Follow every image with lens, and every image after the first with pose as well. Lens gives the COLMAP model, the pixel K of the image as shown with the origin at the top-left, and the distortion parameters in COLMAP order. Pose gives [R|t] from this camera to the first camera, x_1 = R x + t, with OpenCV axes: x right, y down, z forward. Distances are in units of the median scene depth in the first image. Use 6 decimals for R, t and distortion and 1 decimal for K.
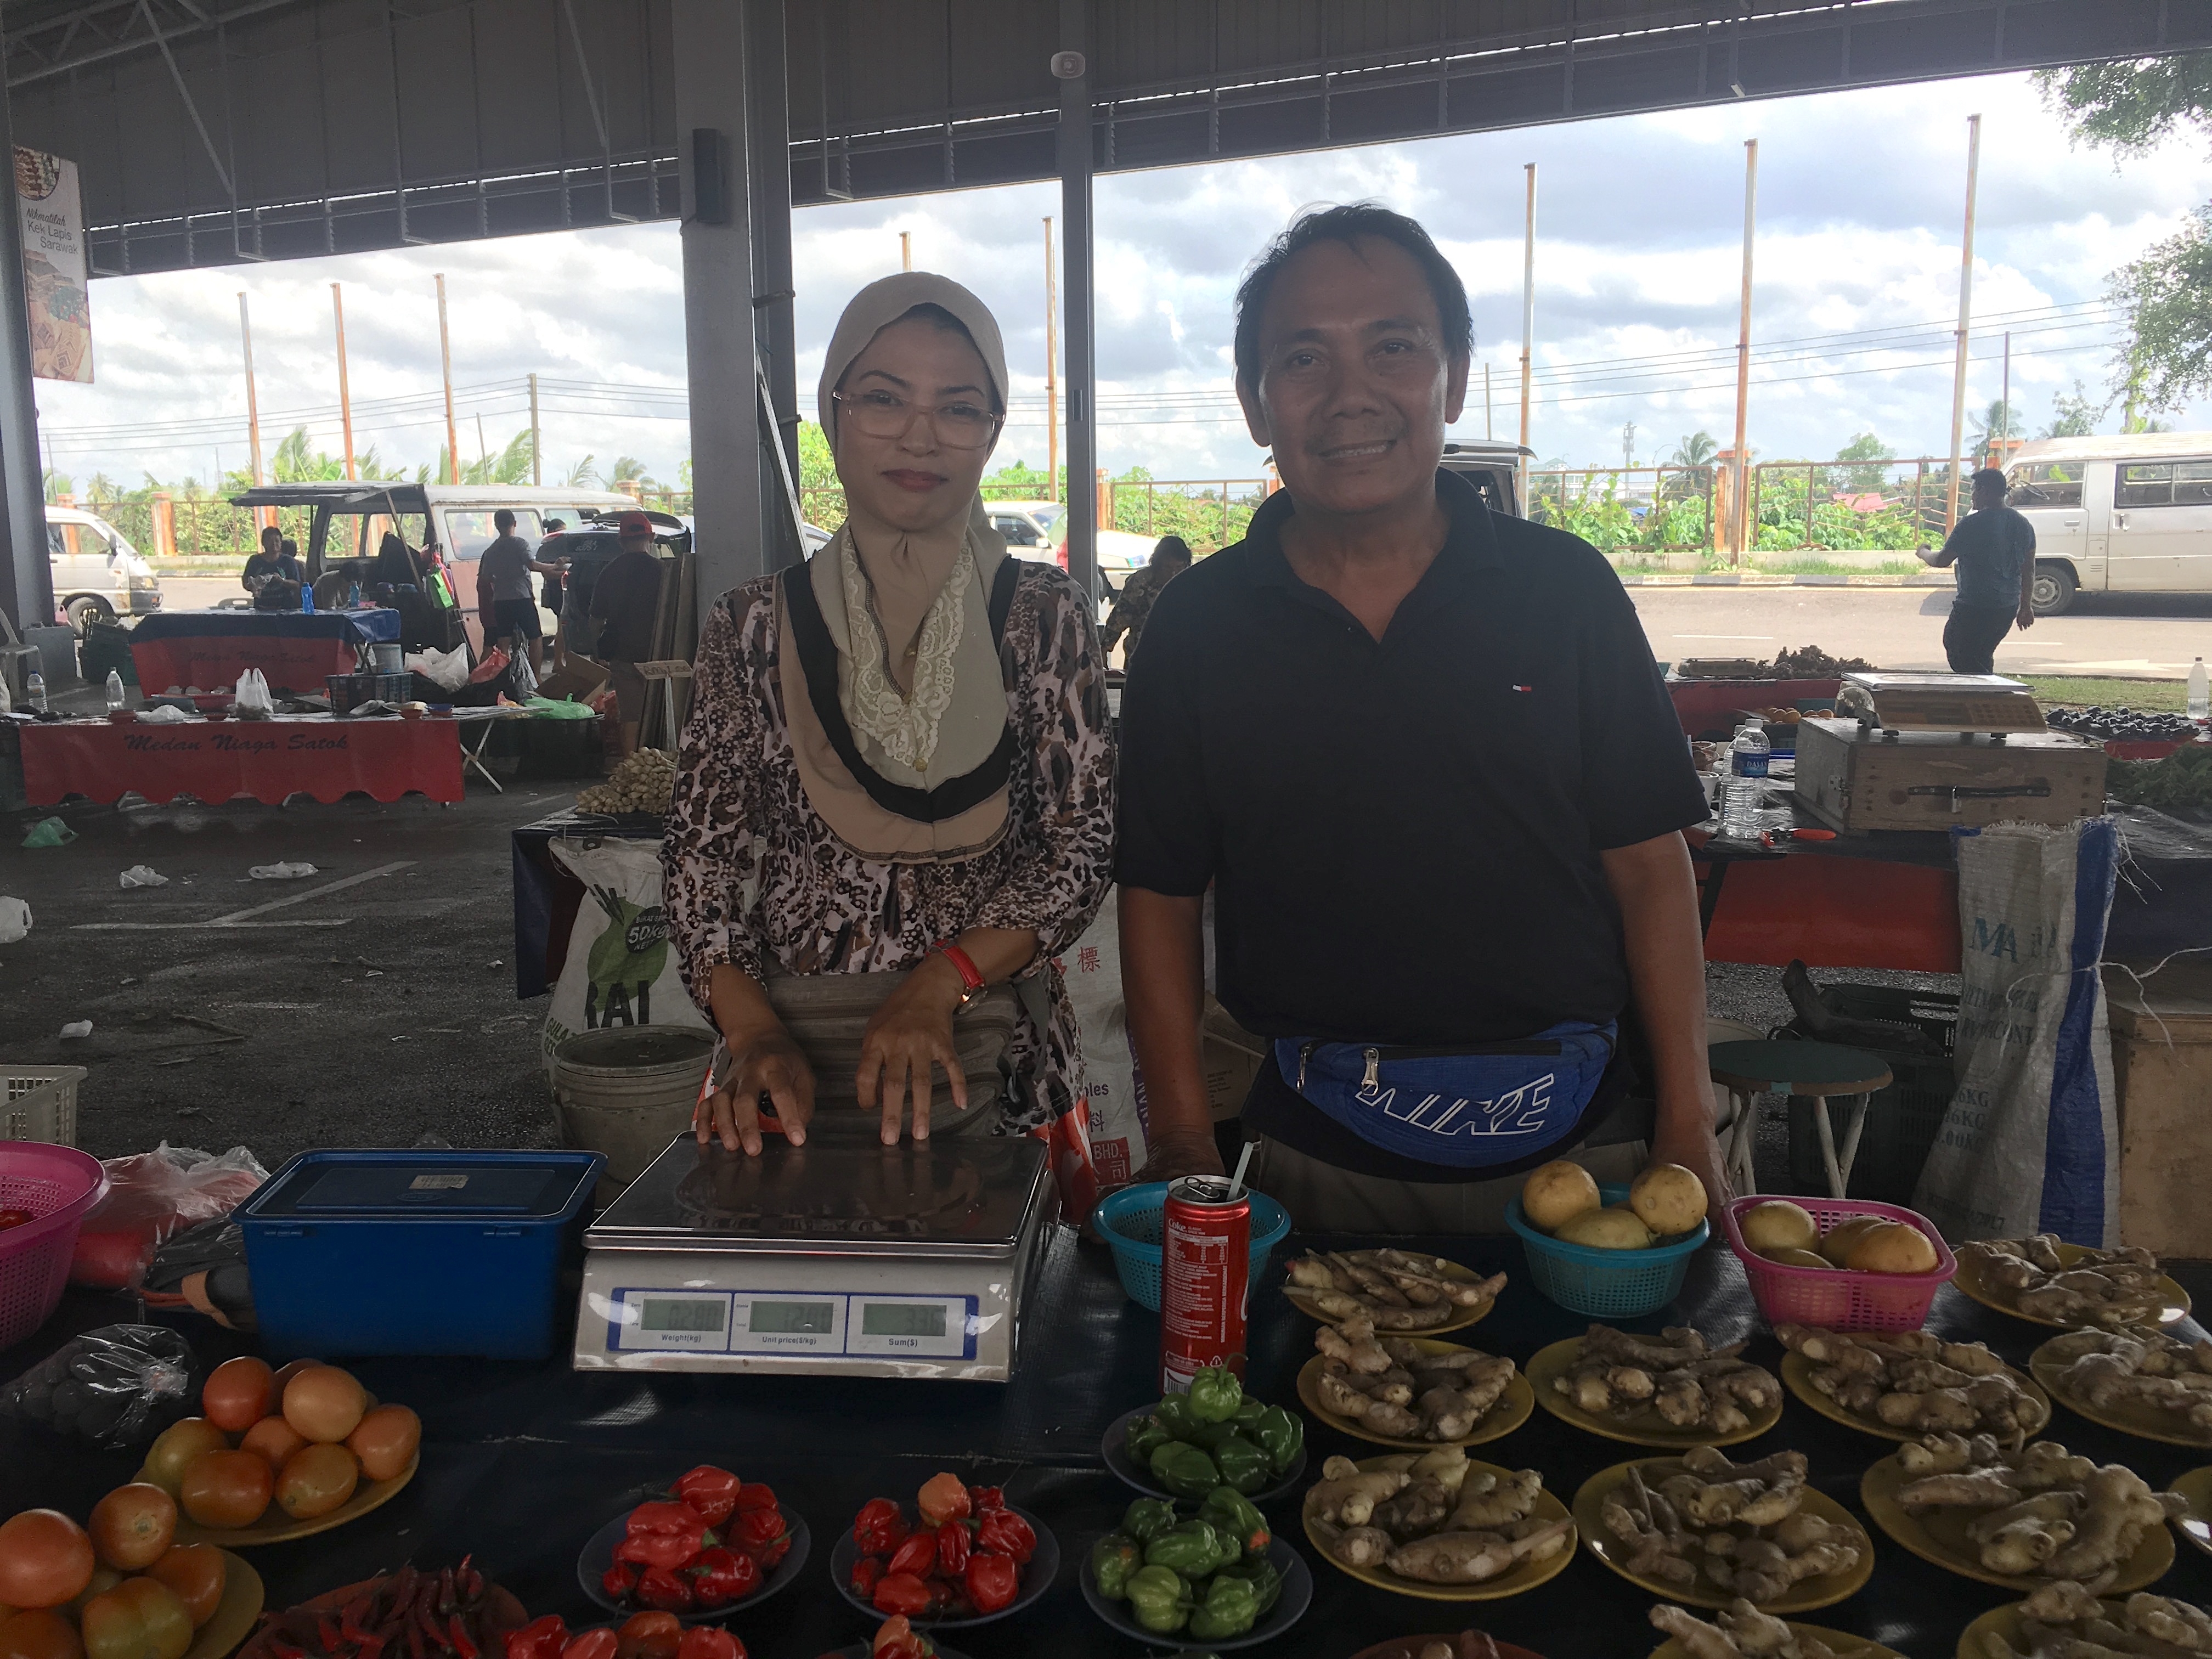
lens RADIAL K [[1863.5, 0, 1106.0], [0, 1863.5, 829.5], [0, 0, 1]] dist [0.100107, -0.134825]
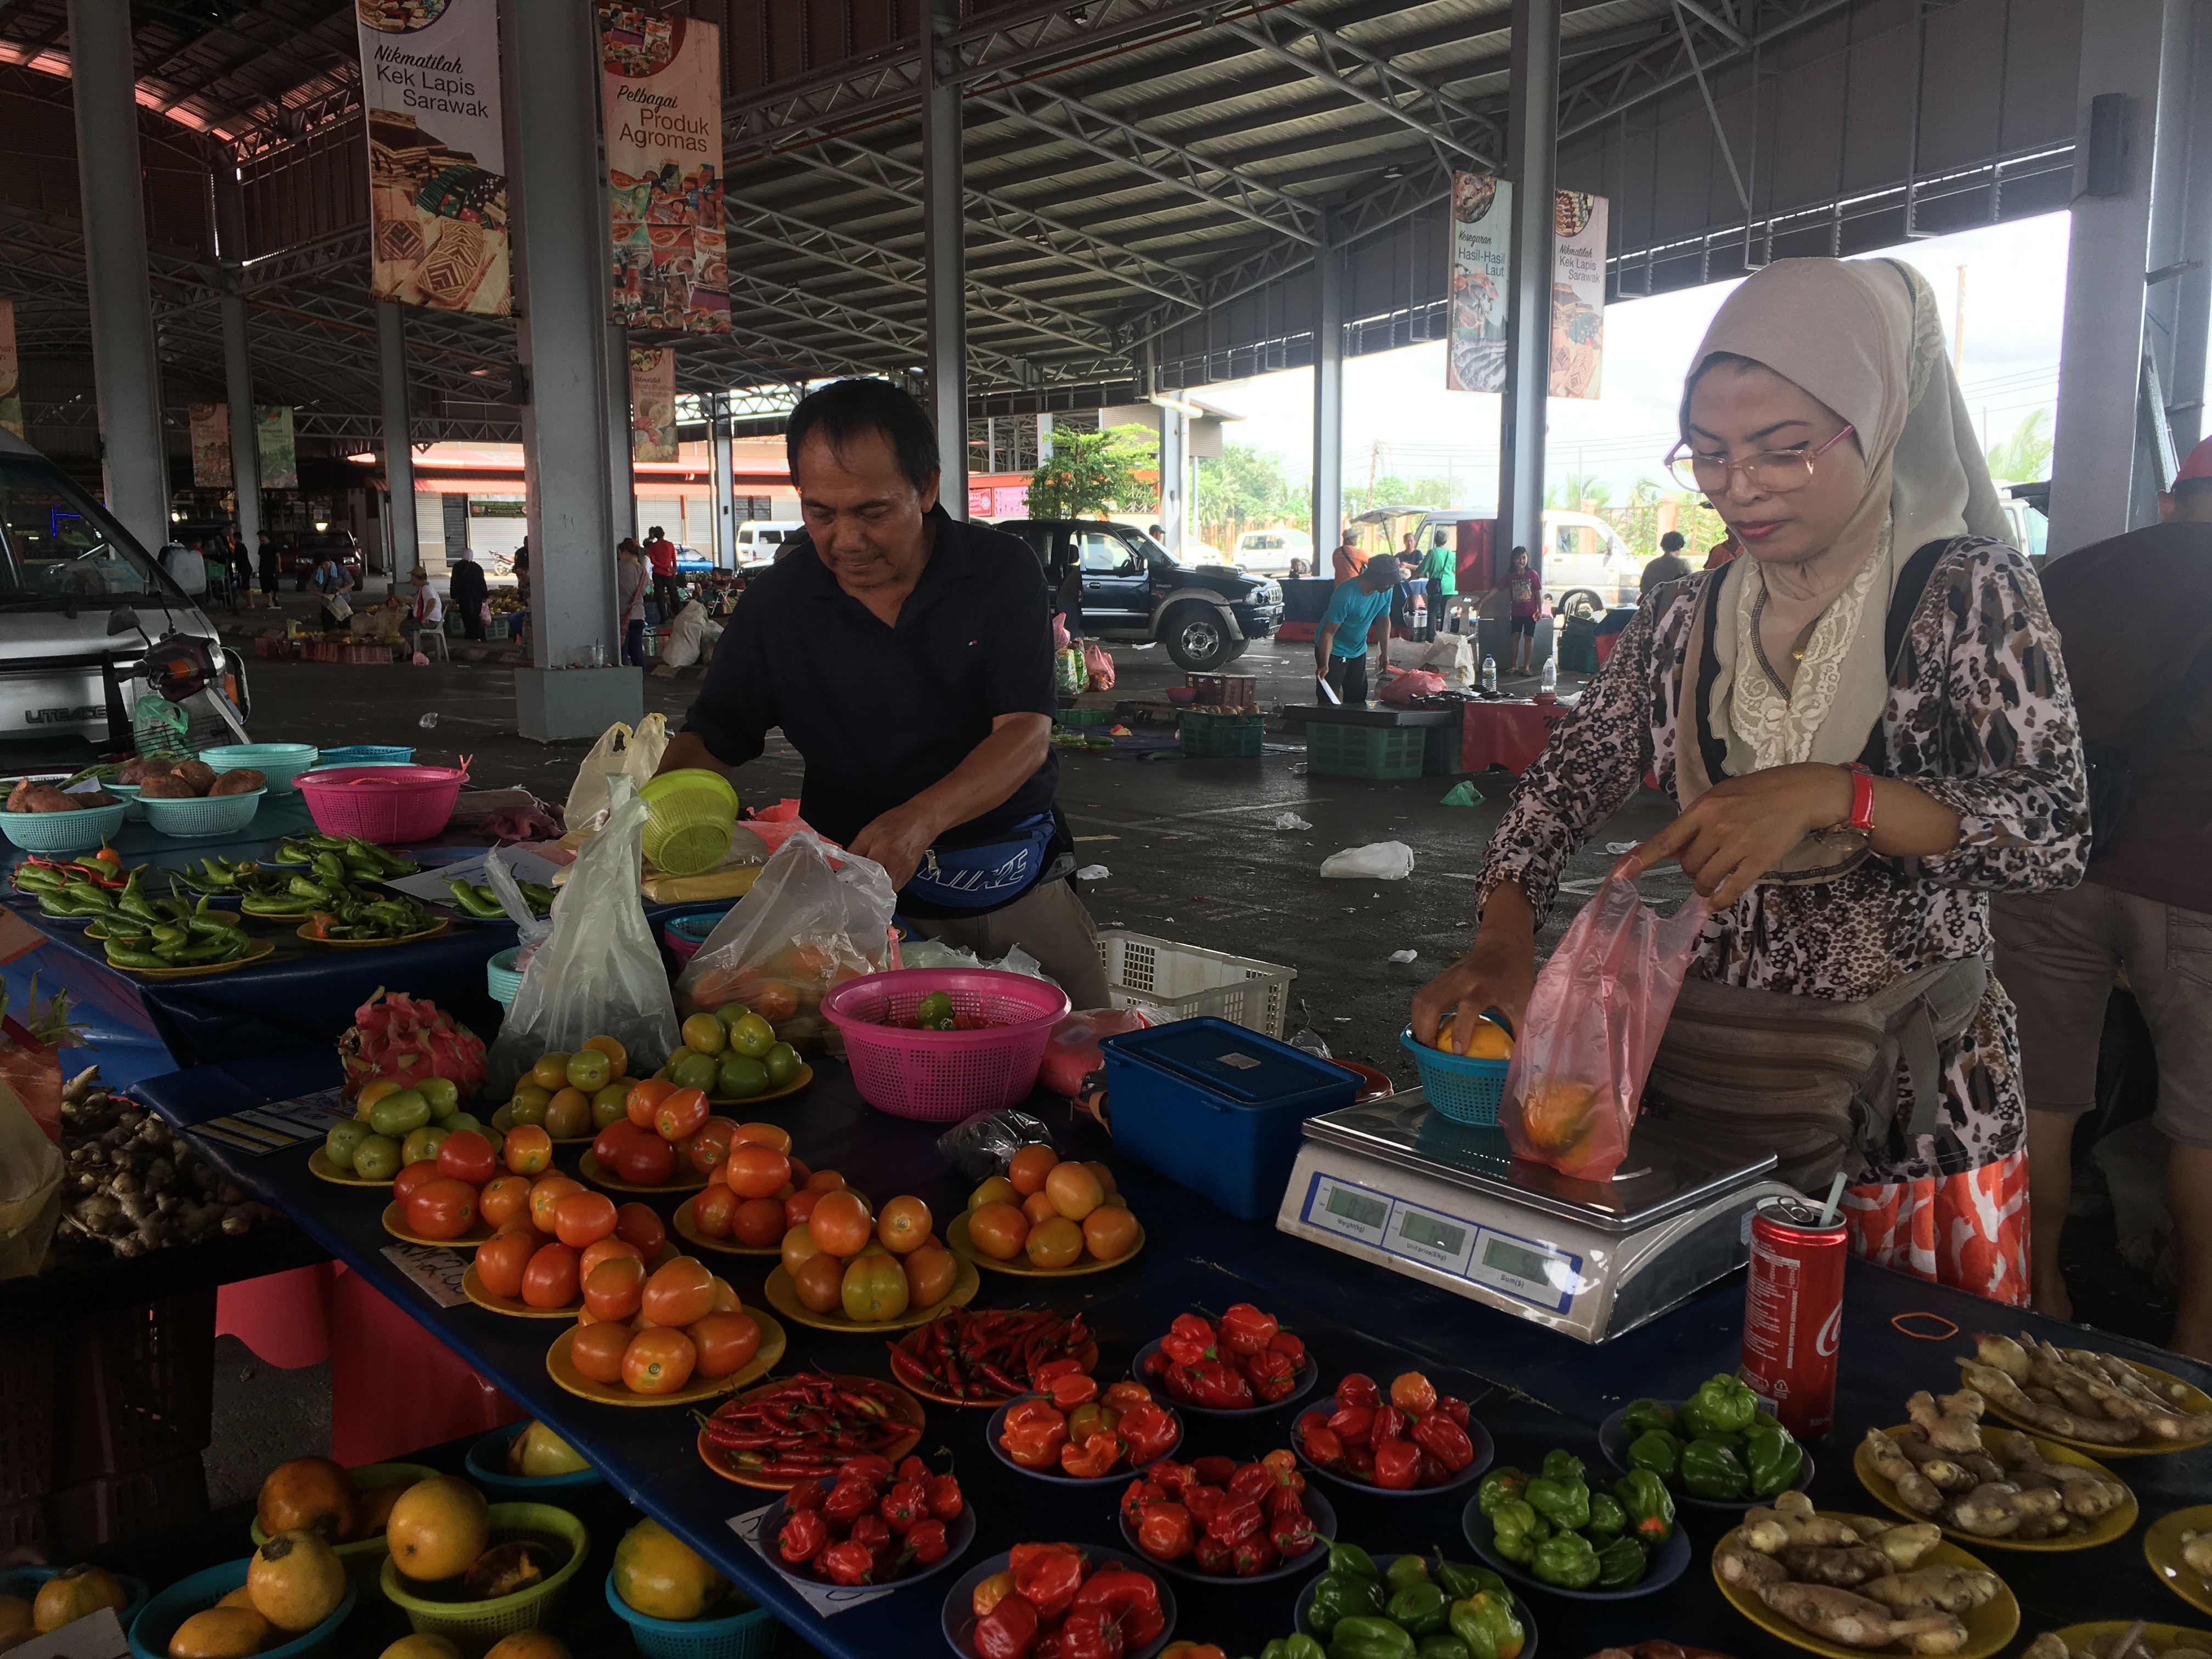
lens RADIAL K [[1863.5, 0, 1106.0], [0, 1863.5, 829.5], [0, 0, 1]] dist [0.100107, -0.134825]
pose [[0.738356, 0.108777, -0.665581, 0.408465], [-0.108817, 0.993191, 0.041604, -0.006177], [0.665574, 0.041709, 0.745165, 0.020393]]
